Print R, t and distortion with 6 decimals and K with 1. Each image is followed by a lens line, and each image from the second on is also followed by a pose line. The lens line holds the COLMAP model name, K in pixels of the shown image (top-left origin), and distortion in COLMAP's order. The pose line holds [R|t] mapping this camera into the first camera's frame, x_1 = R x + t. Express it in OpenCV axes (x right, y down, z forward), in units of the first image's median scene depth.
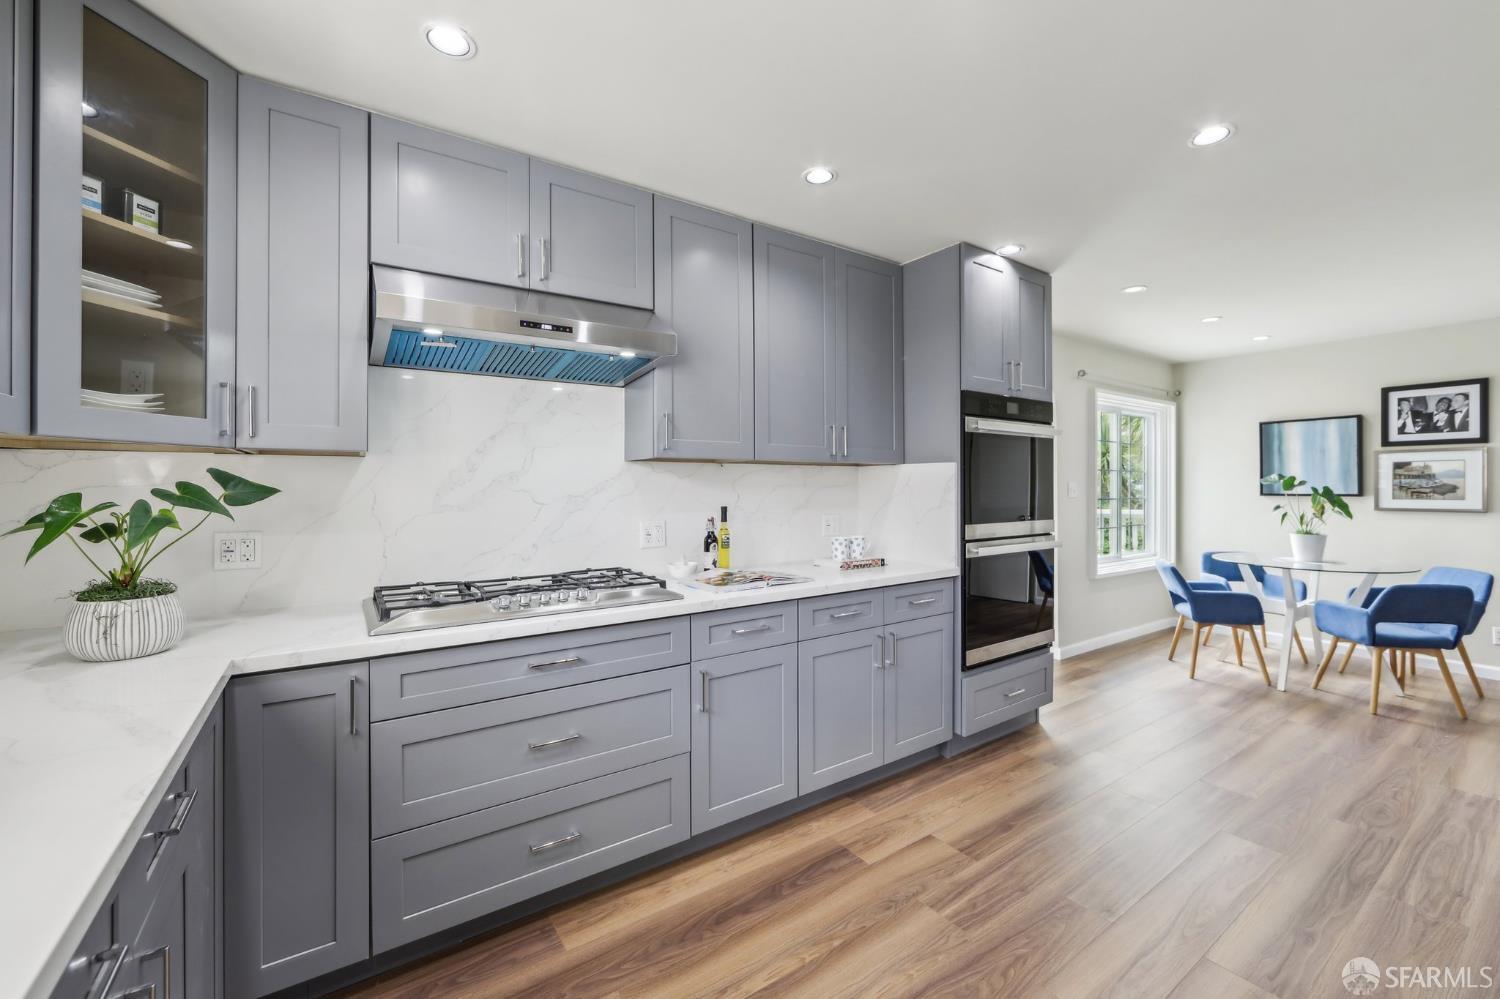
lens RADIAL K [[605.9, 0, 747.8], [0, 605.9, 491.3], [0, 0, 1]] dist [-0.005276, -0.003127]
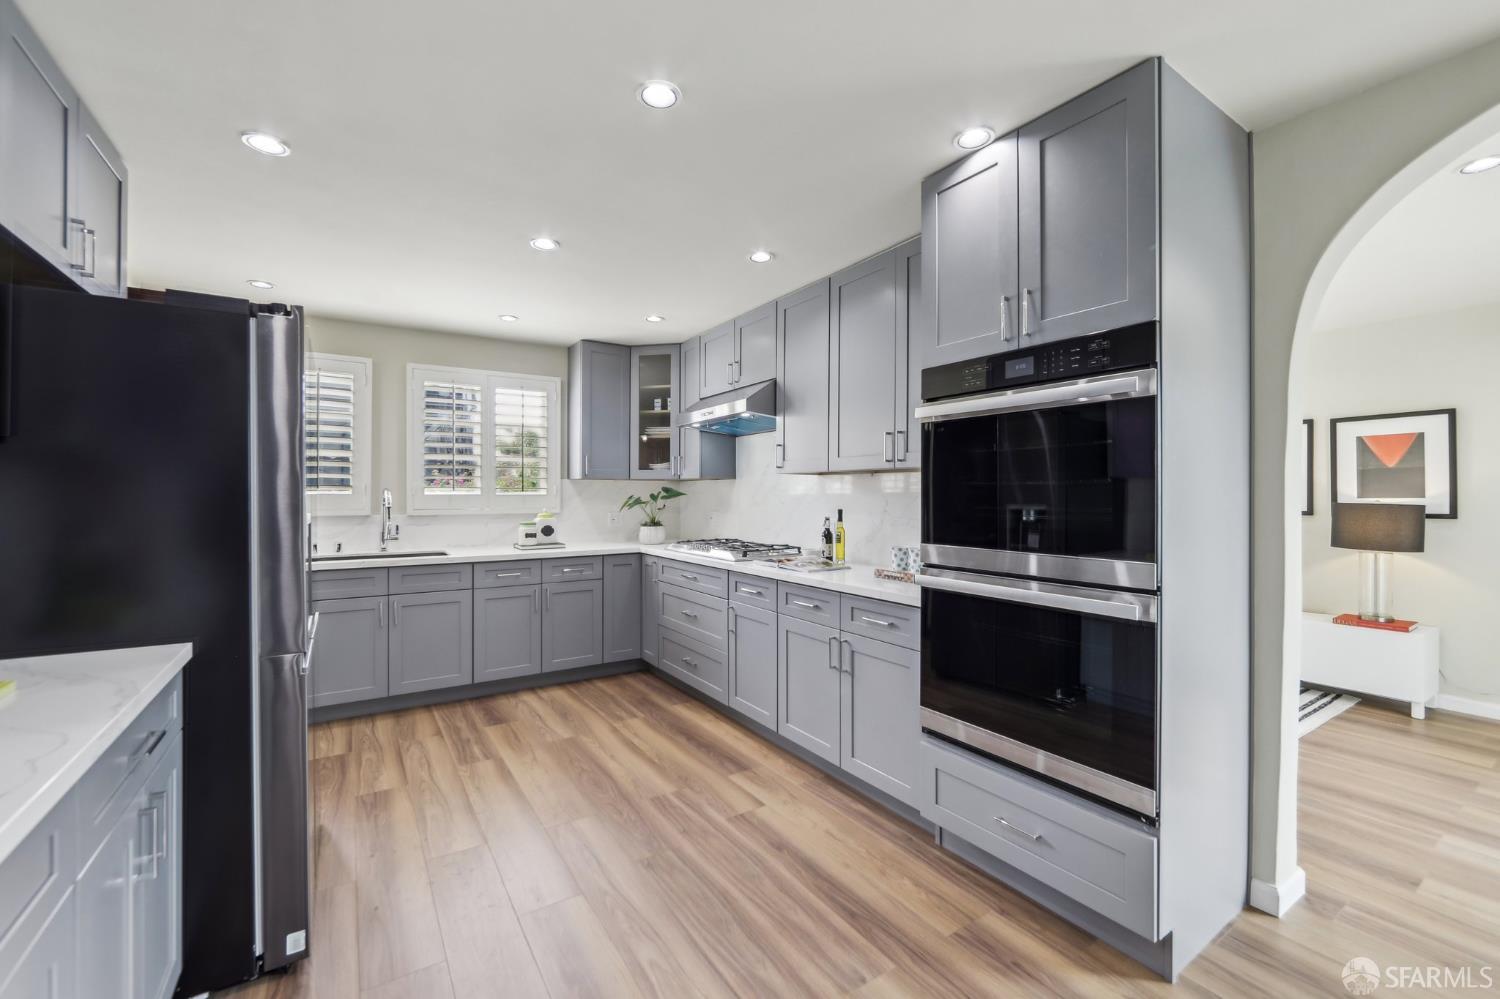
lens RADIAL K [[605.9, 0, 741.2], [0, 605.9, 494.3], [0, 0, 1]] dist [-0.005276, -0.003127]
pose [[-0.021031, 0.005743, -0.999762, 1.244295], [-0.004897, 0.999971, 0.005847, -0.011575], [0.999767, 0.005019, -0.021002, 0.855495]]
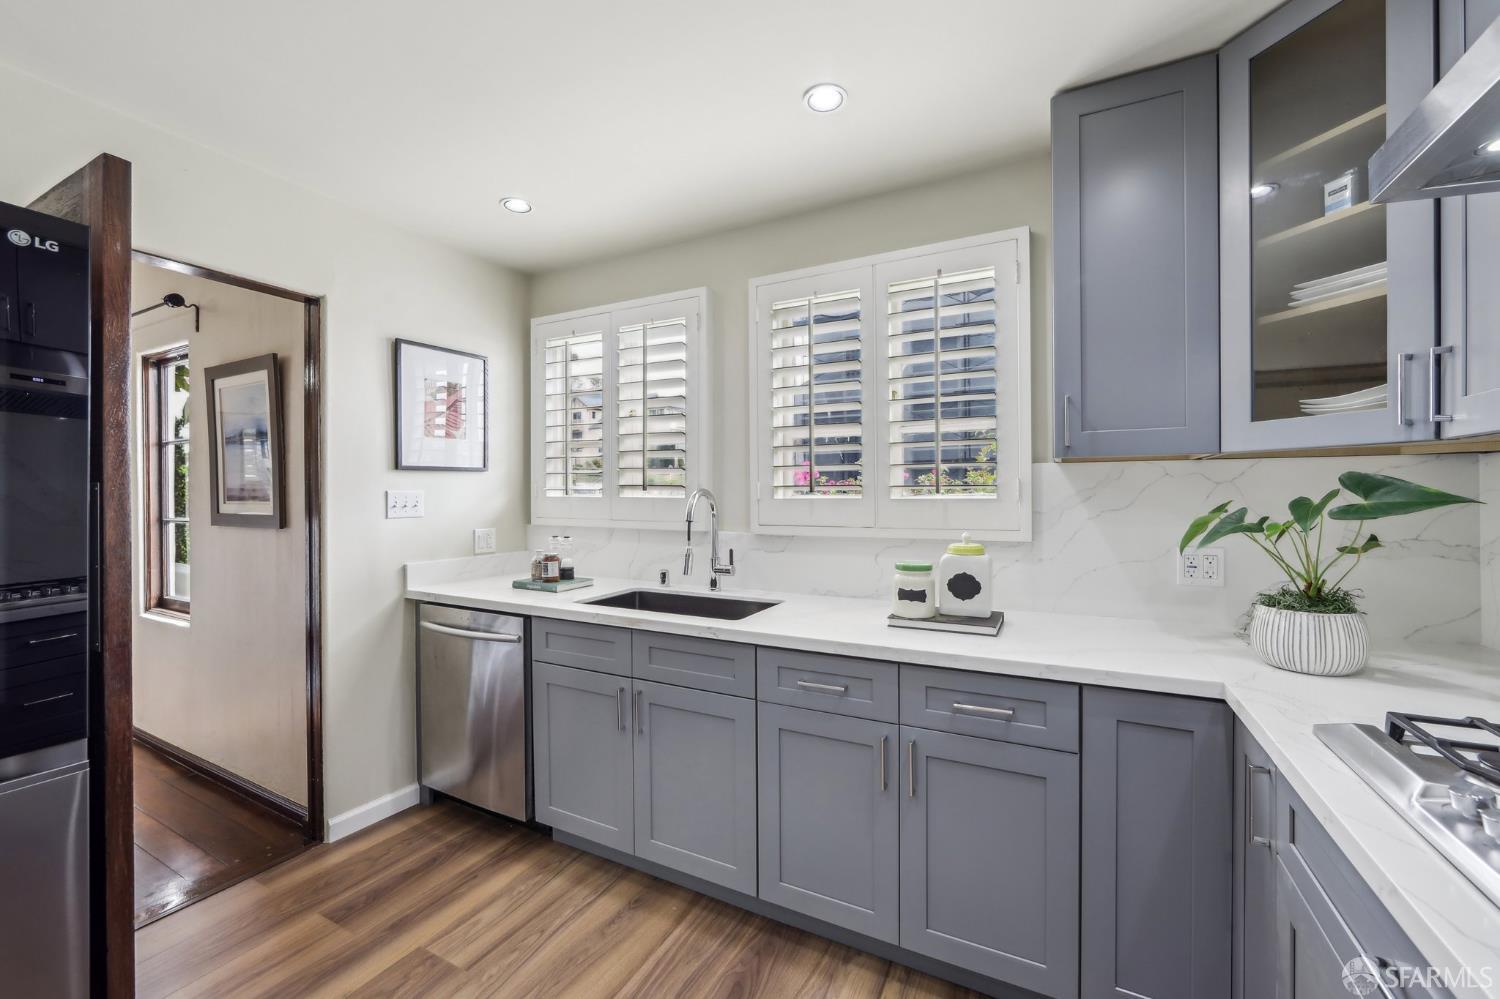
lens RADIAL K [[605.9, 0, 752.4], [0, 605.9, 491.4], [0, 0, 1]] dist [-0.005276, -0.003127]
pose [[-0.884133, 0.011314, -0.467099, 0.090932], [0.009621, 0.999936, 0.006011, -0.015047], [0.467137, 0.000821, -0.884185, 0.788754]]
